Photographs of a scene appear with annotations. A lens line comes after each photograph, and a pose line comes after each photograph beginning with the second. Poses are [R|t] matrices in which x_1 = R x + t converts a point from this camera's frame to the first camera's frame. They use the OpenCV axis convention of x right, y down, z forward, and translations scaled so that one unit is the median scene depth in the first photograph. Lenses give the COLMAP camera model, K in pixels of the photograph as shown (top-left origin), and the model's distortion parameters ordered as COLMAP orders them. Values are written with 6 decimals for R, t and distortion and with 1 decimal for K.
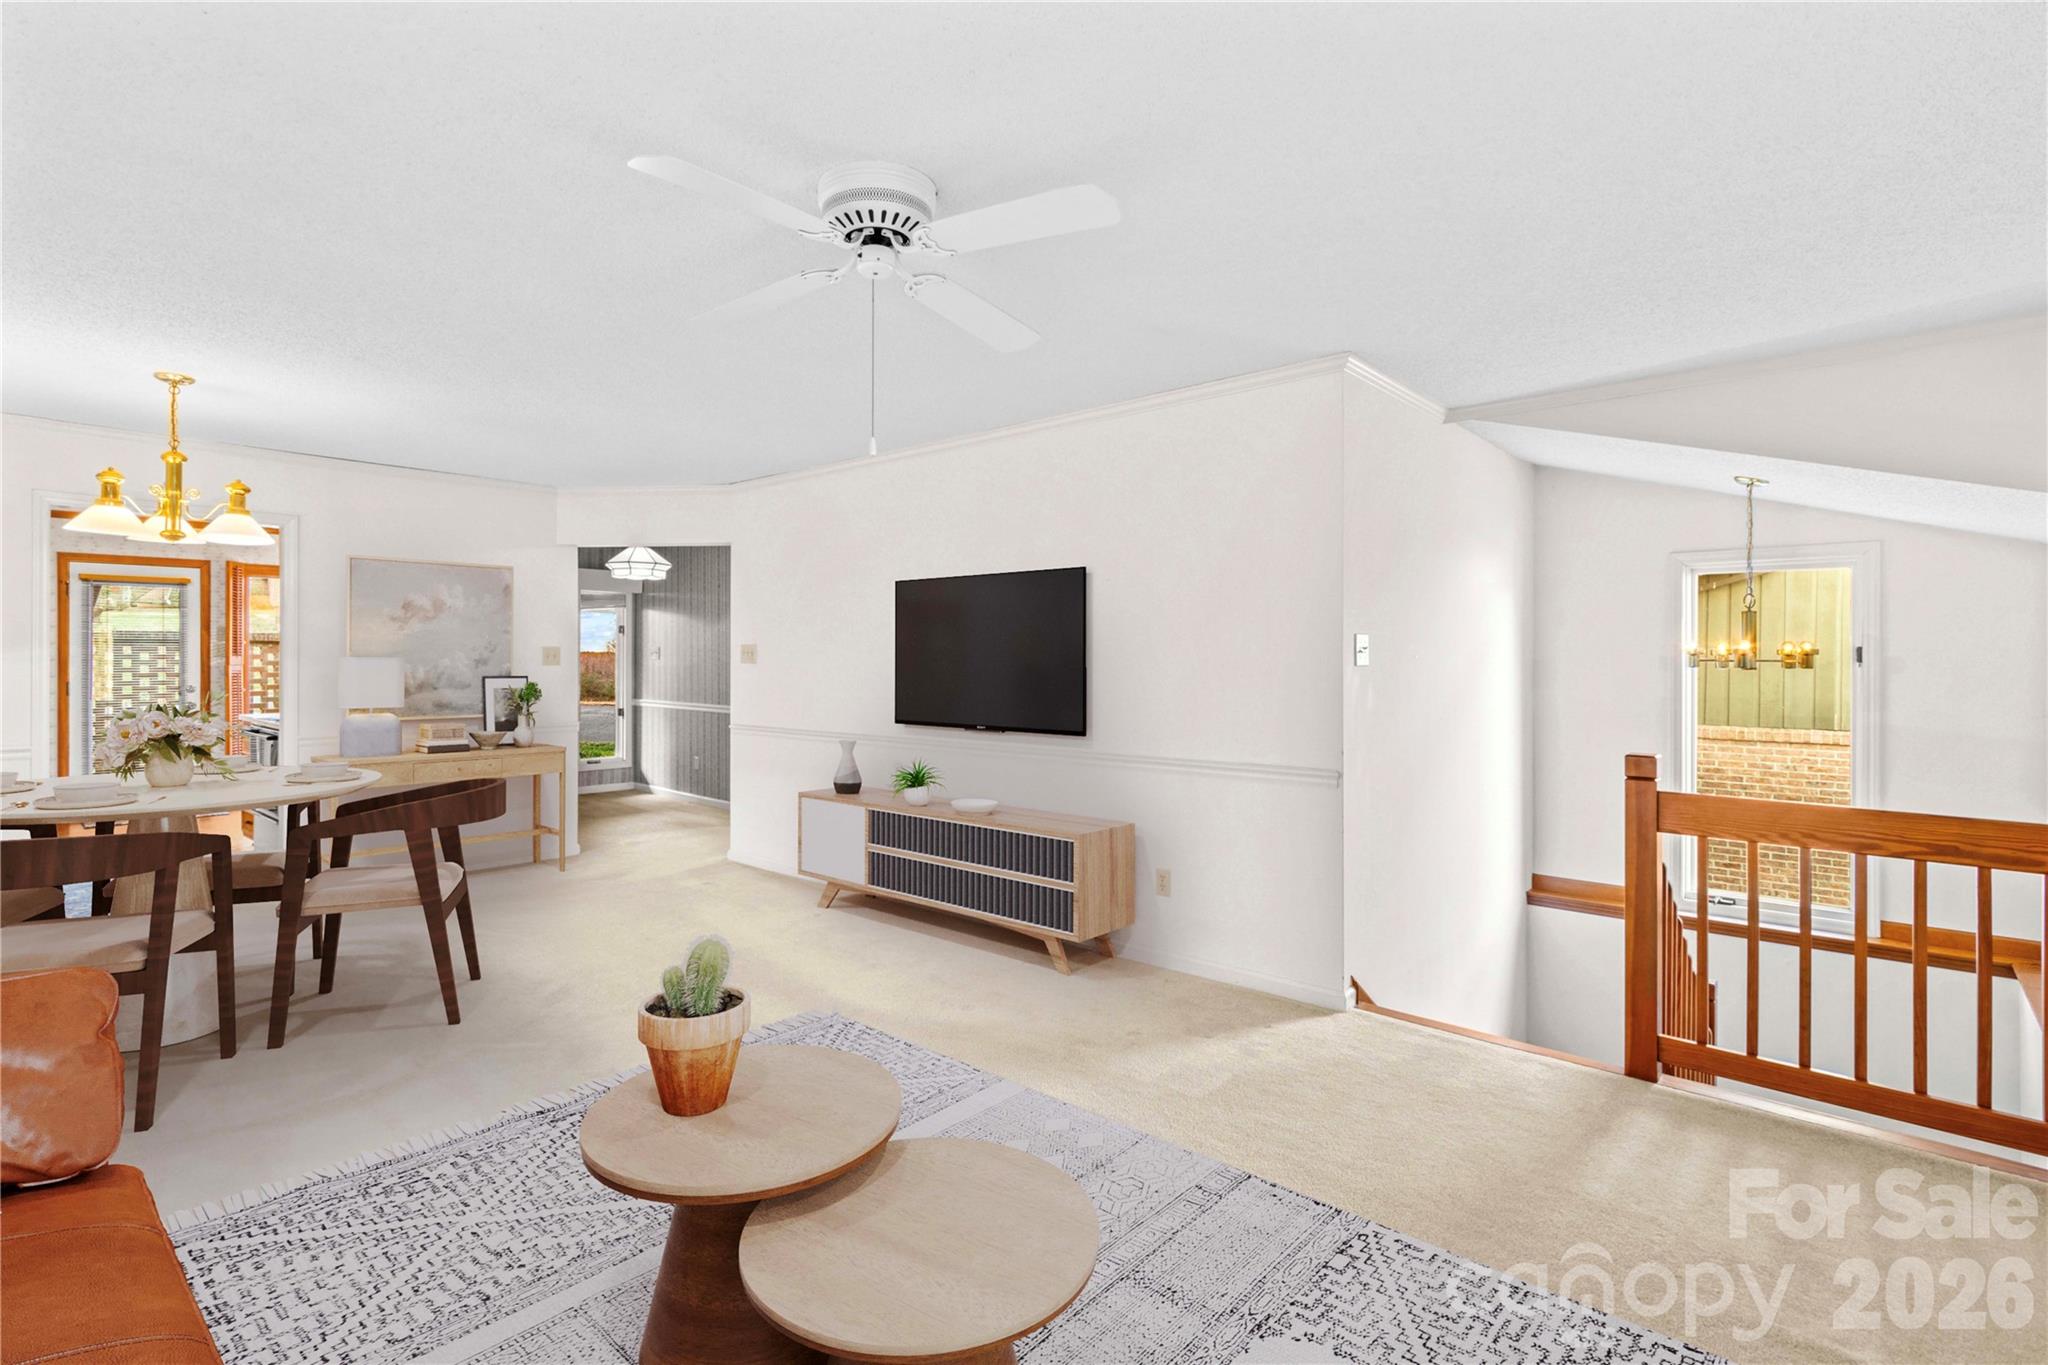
lens RADIAL K [[977.2, 0, 1023.8], [0, 977.2, 674.5], [0, 0, 1]] dist [0.015722, -0.002018]
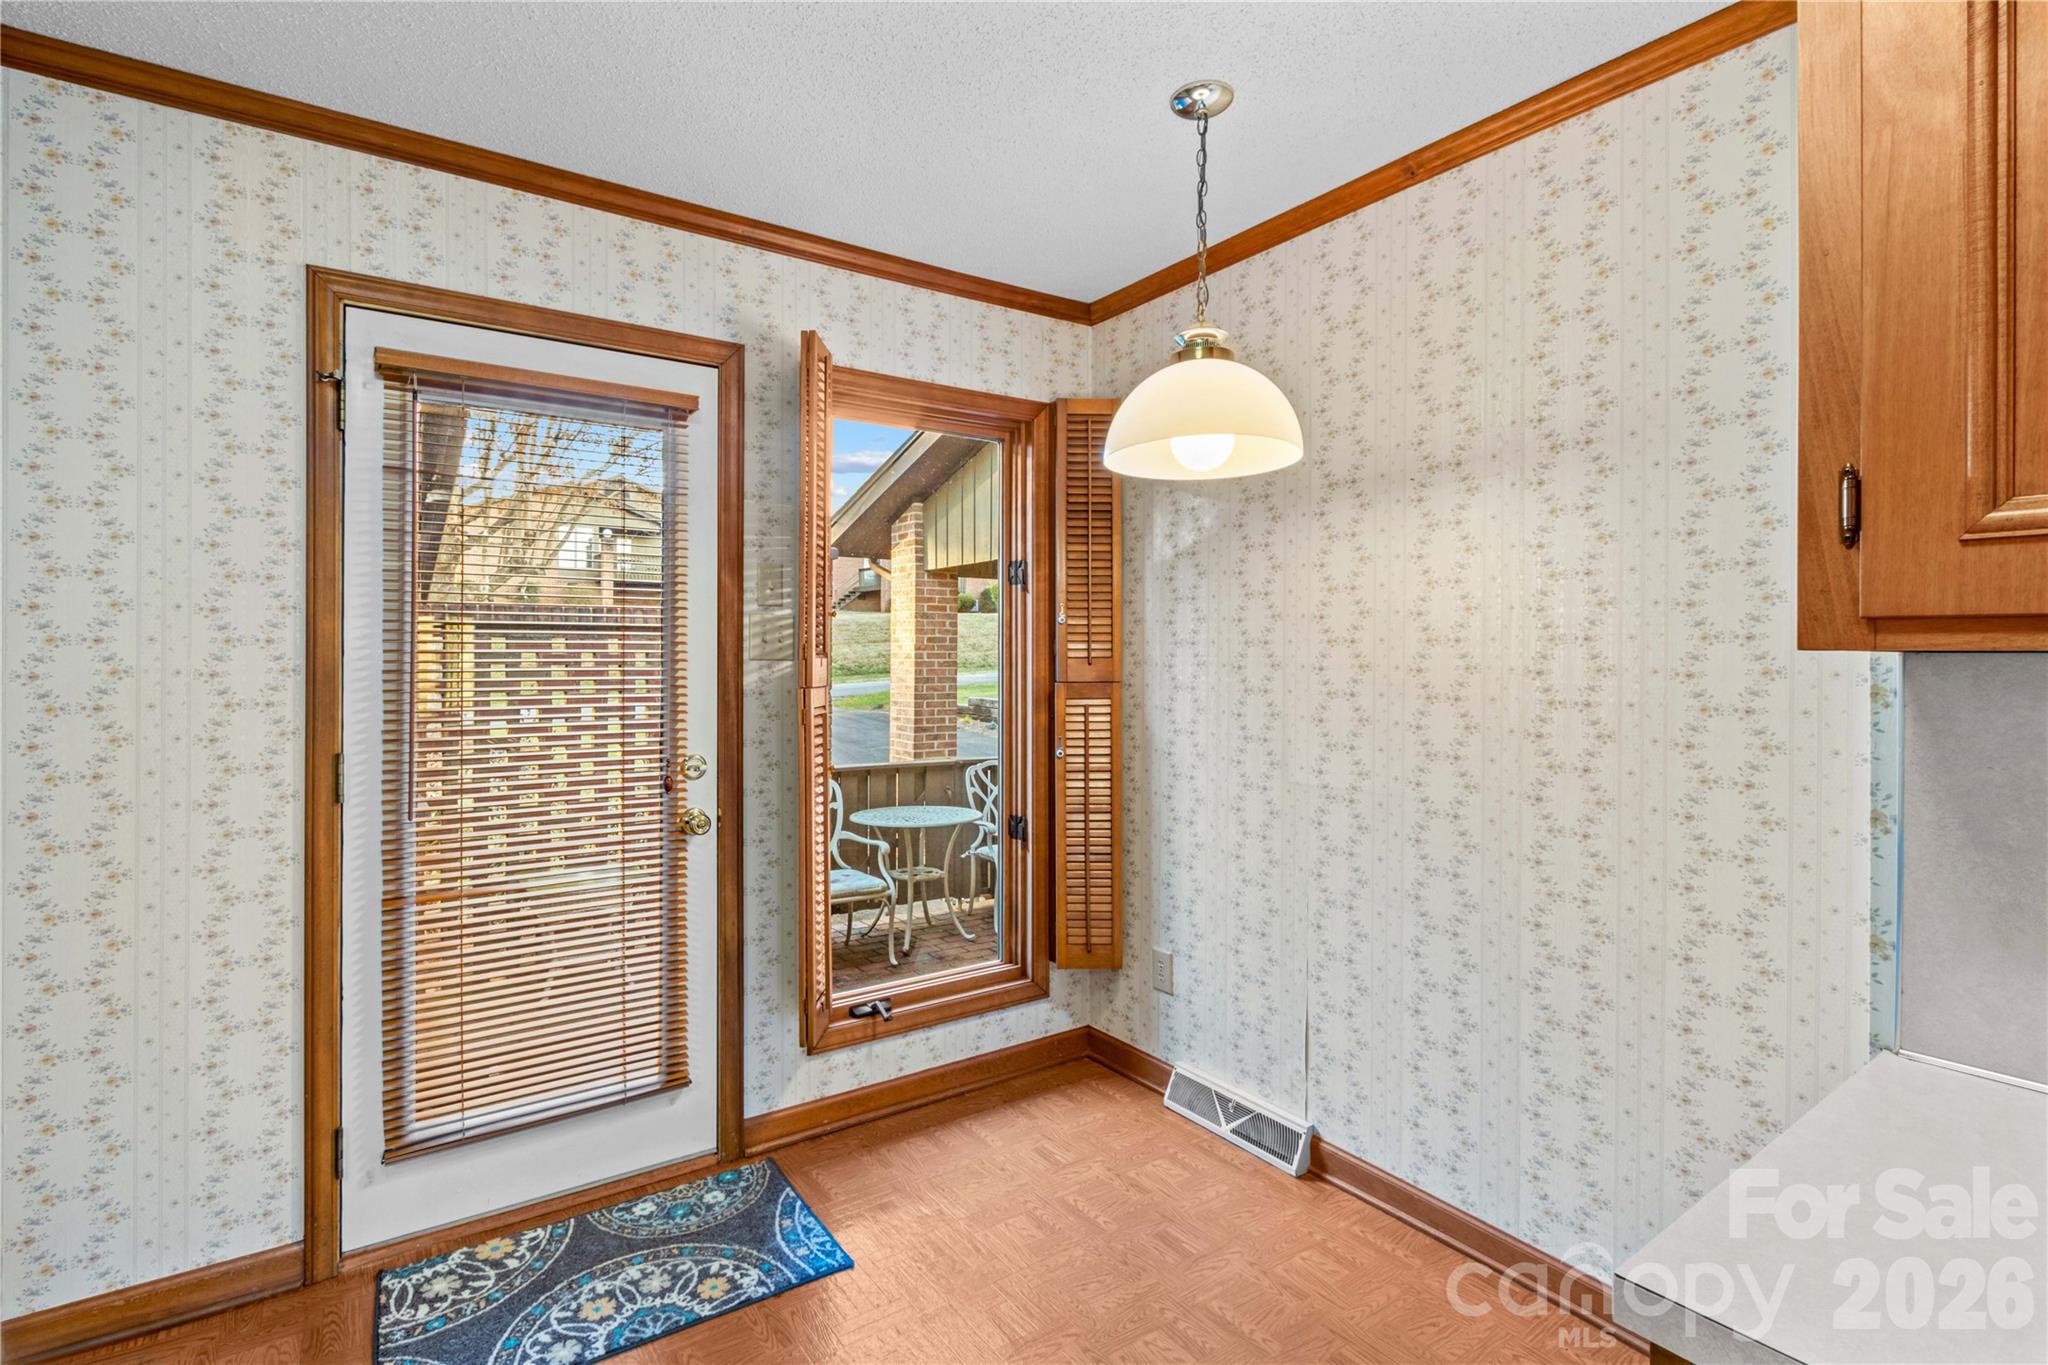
lens RADIAL K [[977.2, 0, 1018.9], [0, 977.2, 680.0], [0, 0, 1]] dist [0.015722, -0.002018]
pose [[0.972643, 0.008231, -0.232158, -0.677518], [-0.008034, 0.999966, 0.001797, -0.013475], [0.232165, 0.000118, 0.972677, 0.732608]]
